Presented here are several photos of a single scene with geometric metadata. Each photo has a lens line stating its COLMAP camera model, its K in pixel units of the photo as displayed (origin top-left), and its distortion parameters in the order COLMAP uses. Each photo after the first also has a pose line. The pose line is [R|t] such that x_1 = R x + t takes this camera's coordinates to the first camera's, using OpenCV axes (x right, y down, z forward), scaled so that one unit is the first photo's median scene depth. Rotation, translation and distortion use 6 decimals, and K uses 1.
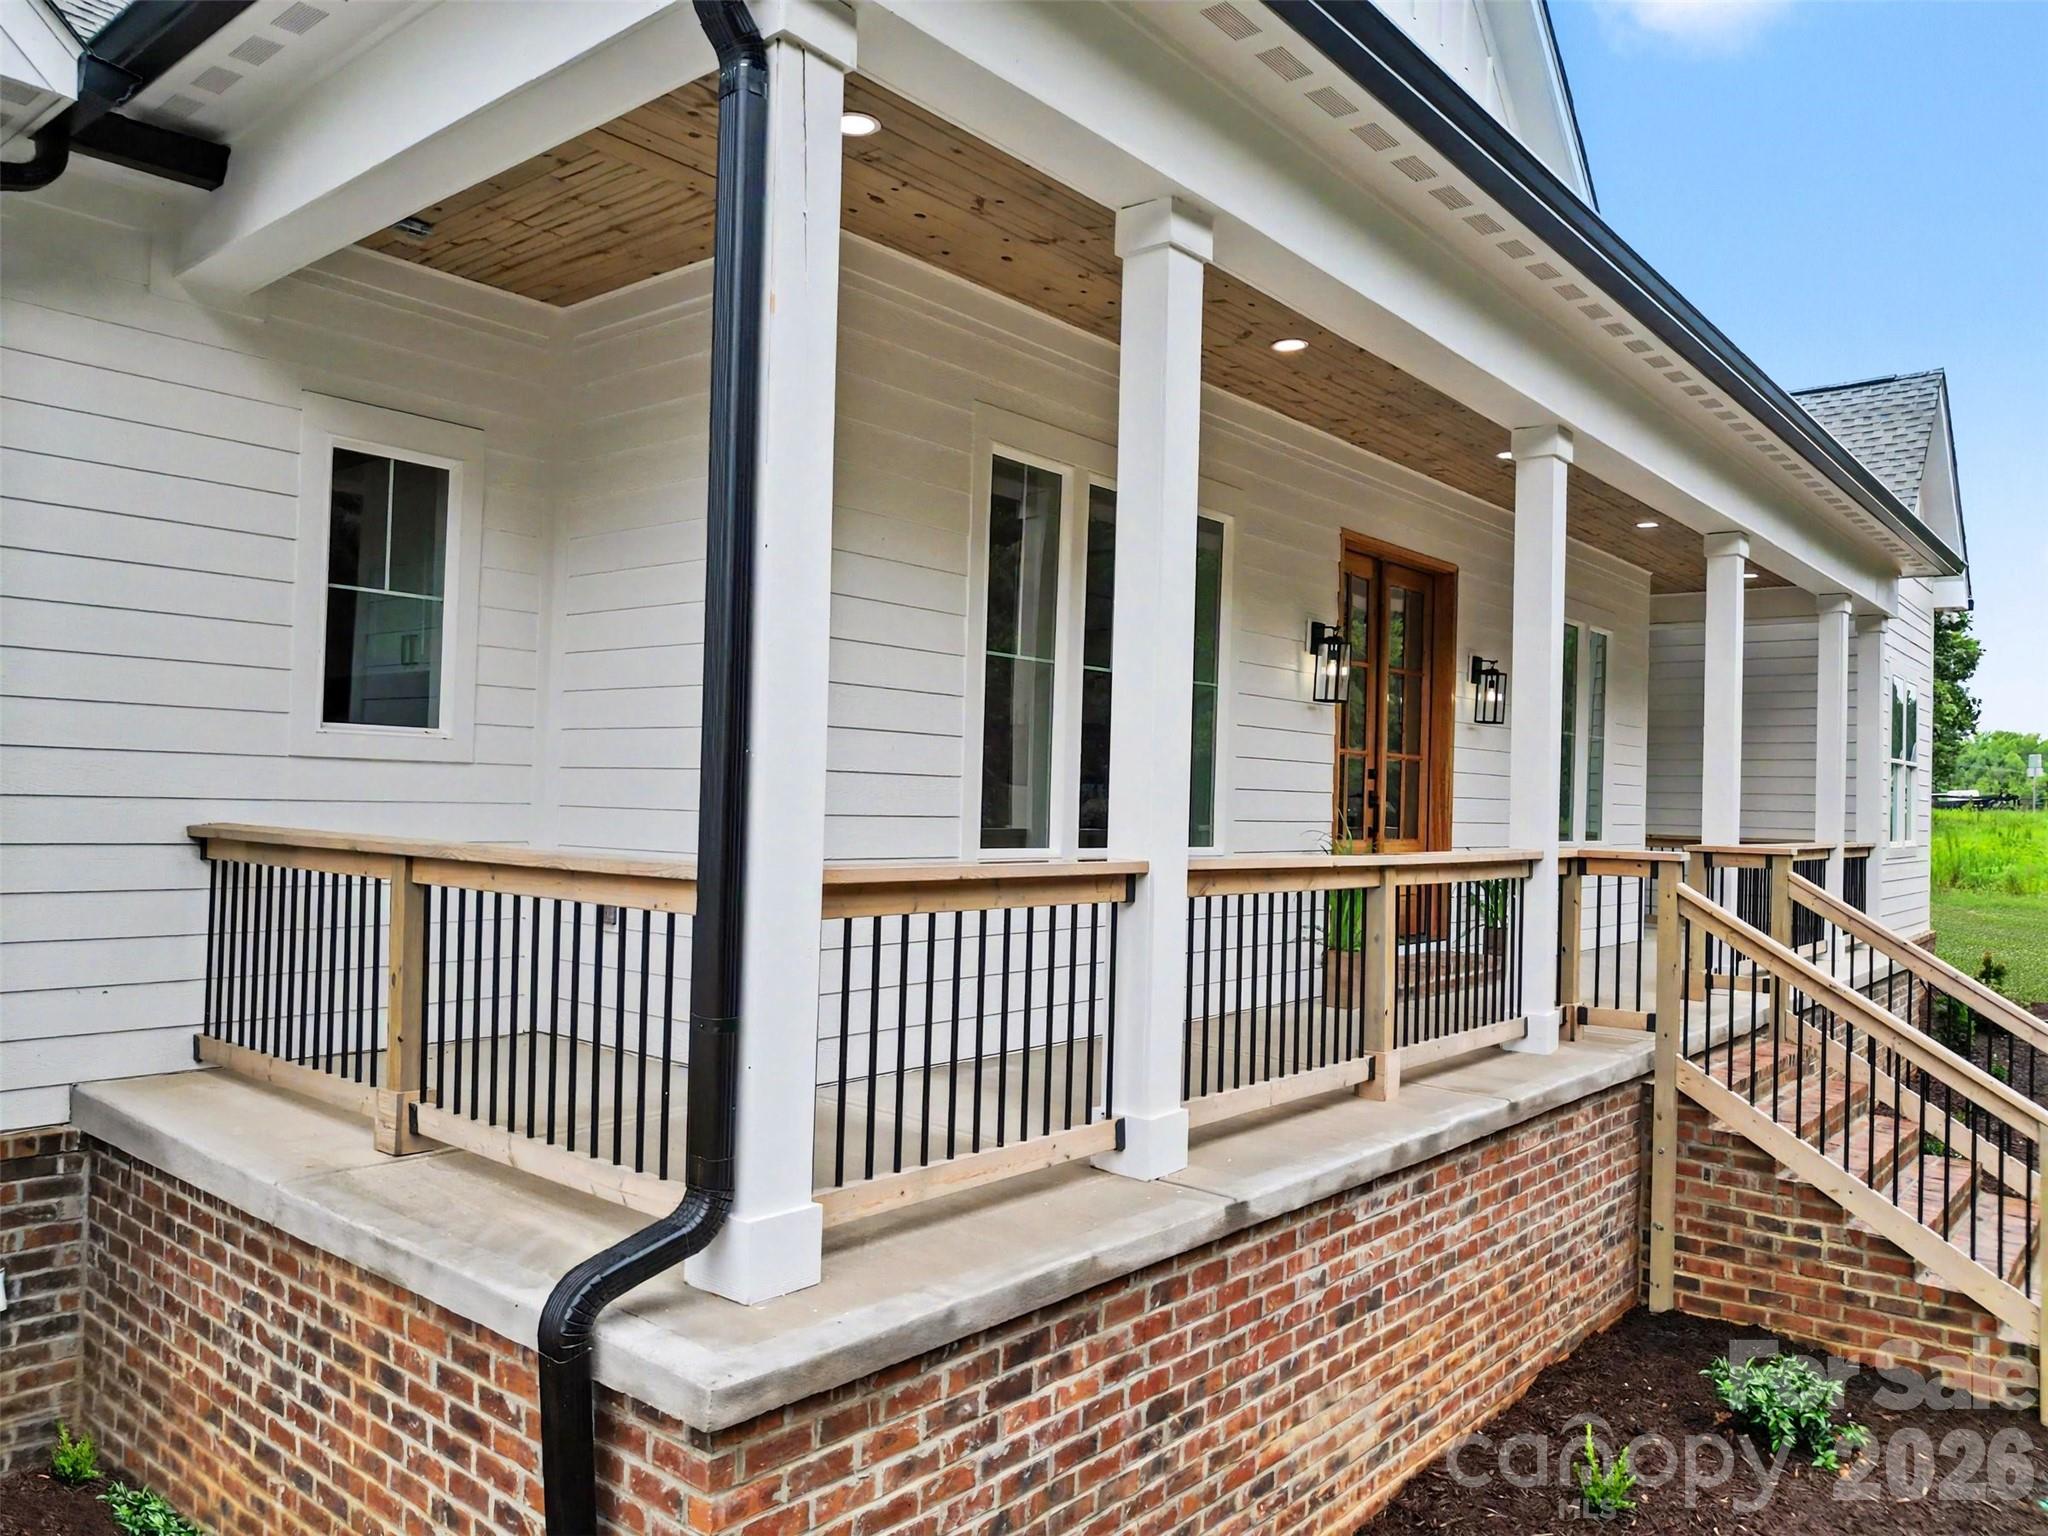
lens RADIAL K [[1469.8, 0, 1024.0], [0, 1469.8, 768.0], [0, 0, 1]] dist [-0.004576, -0.005097]
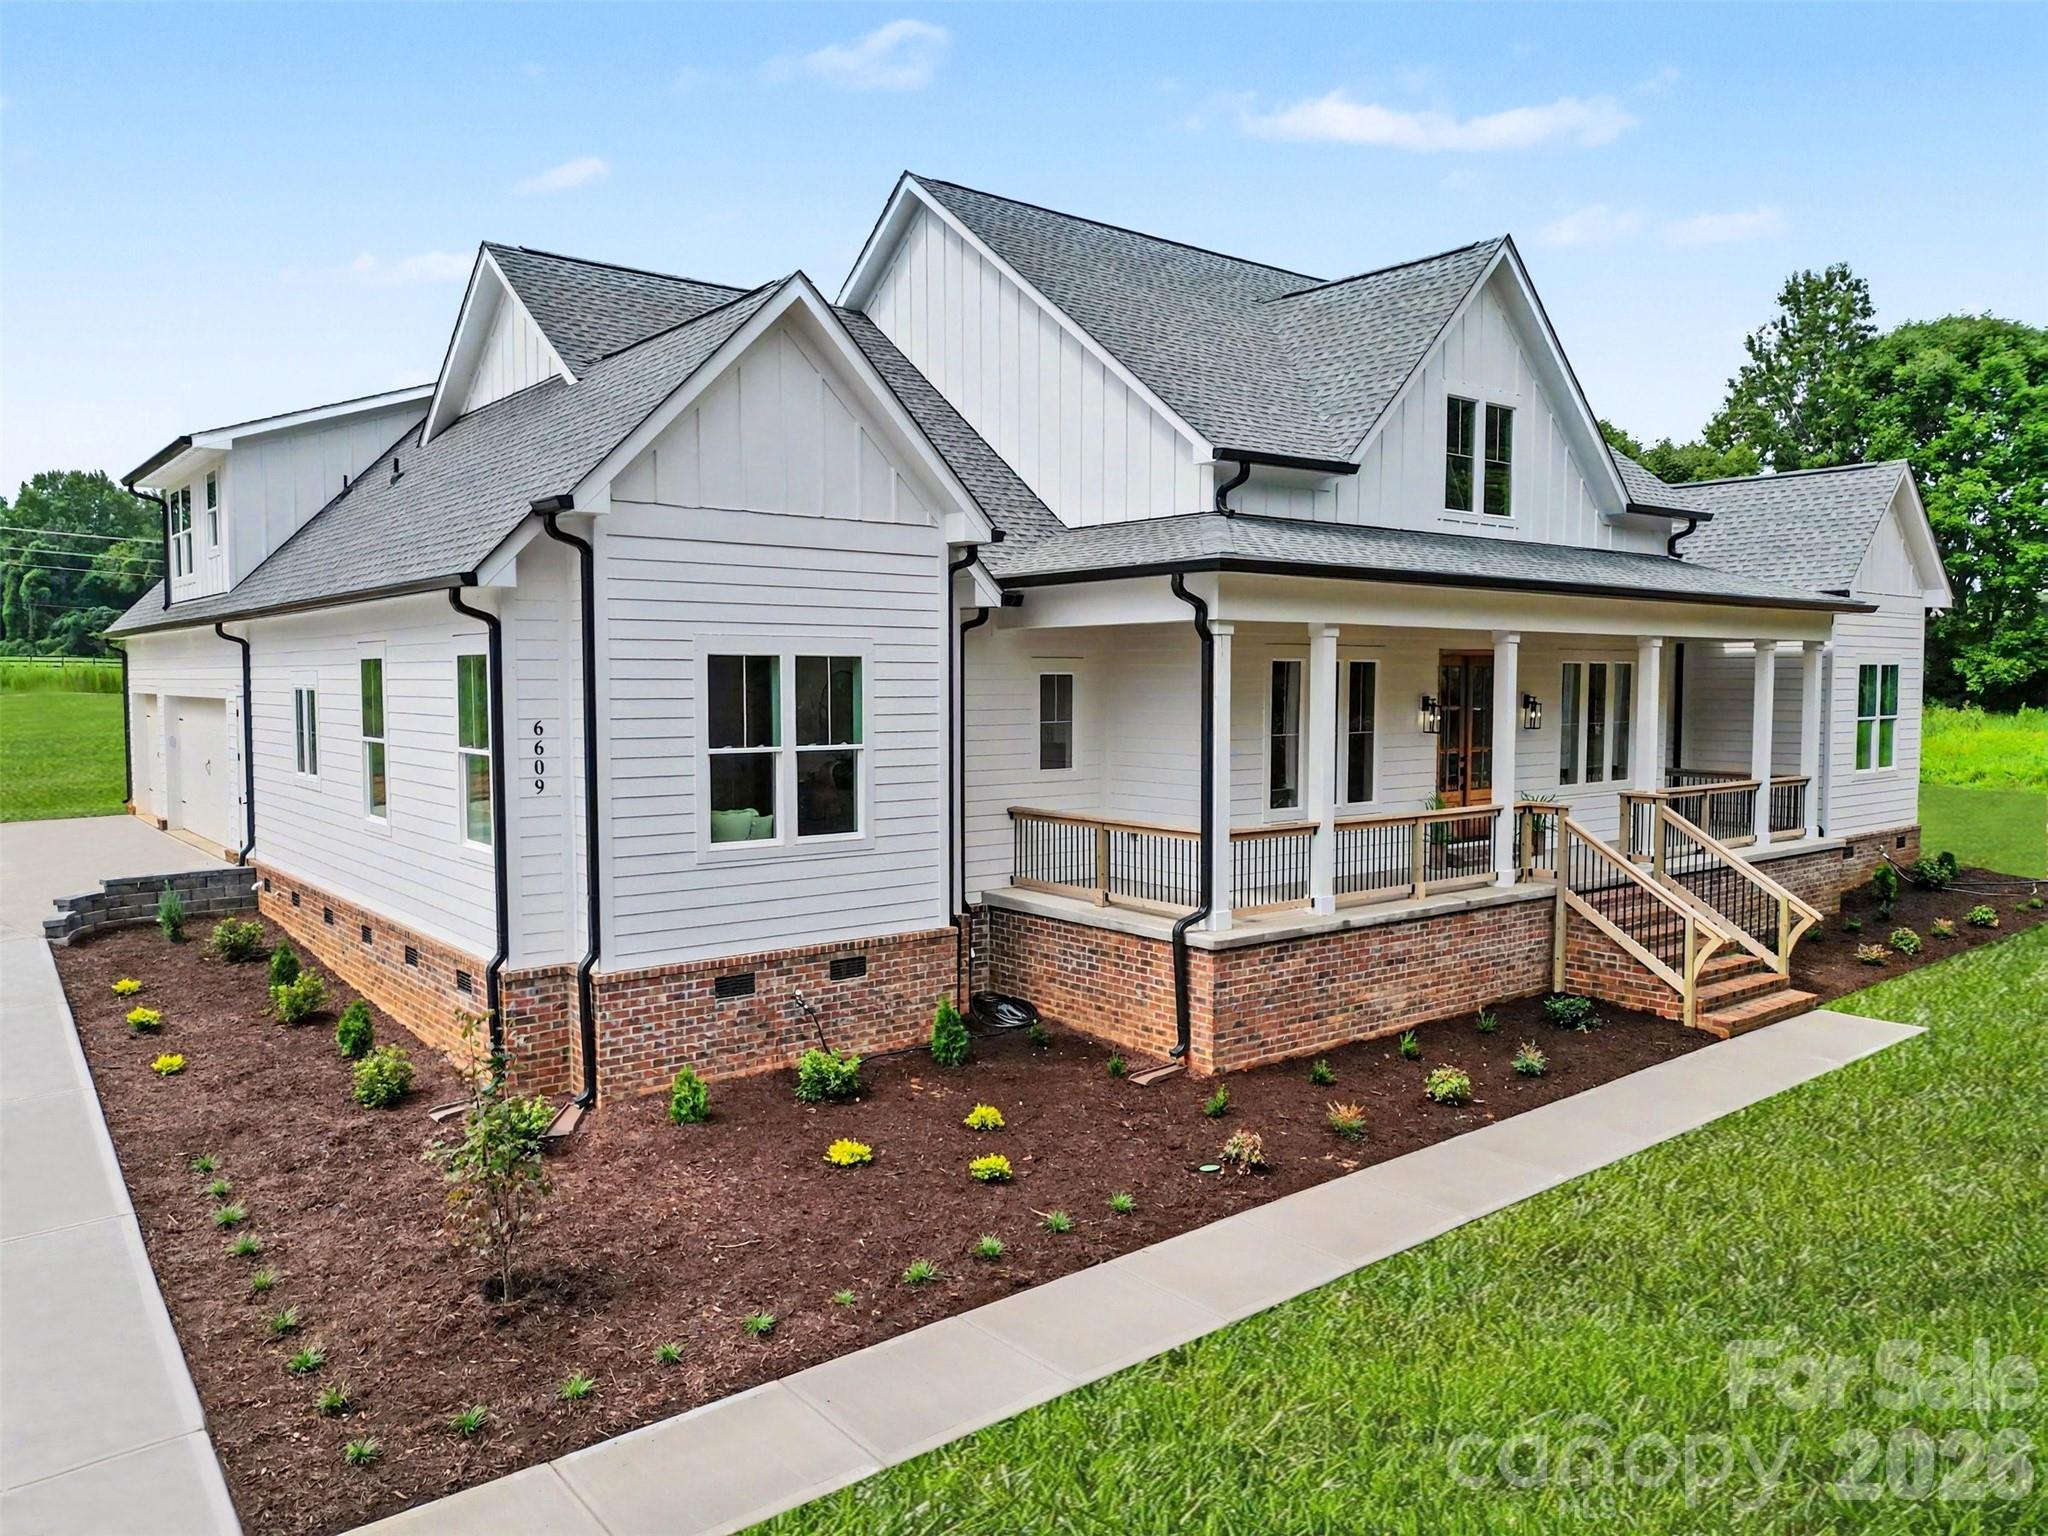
lens RADIAL K [[1469.8, 0, 1024.0], [0, 1469.8, 768.0], [0, 0, 1]] dist [-0.004576, -0.005097]
pose [[0.979312, -0.014592, -0.201828, 0.093800], [0.030434, 0.996673, 0.075614, -0.310241], [0.200053, -0.080192, 0.976498, -2.235001]]
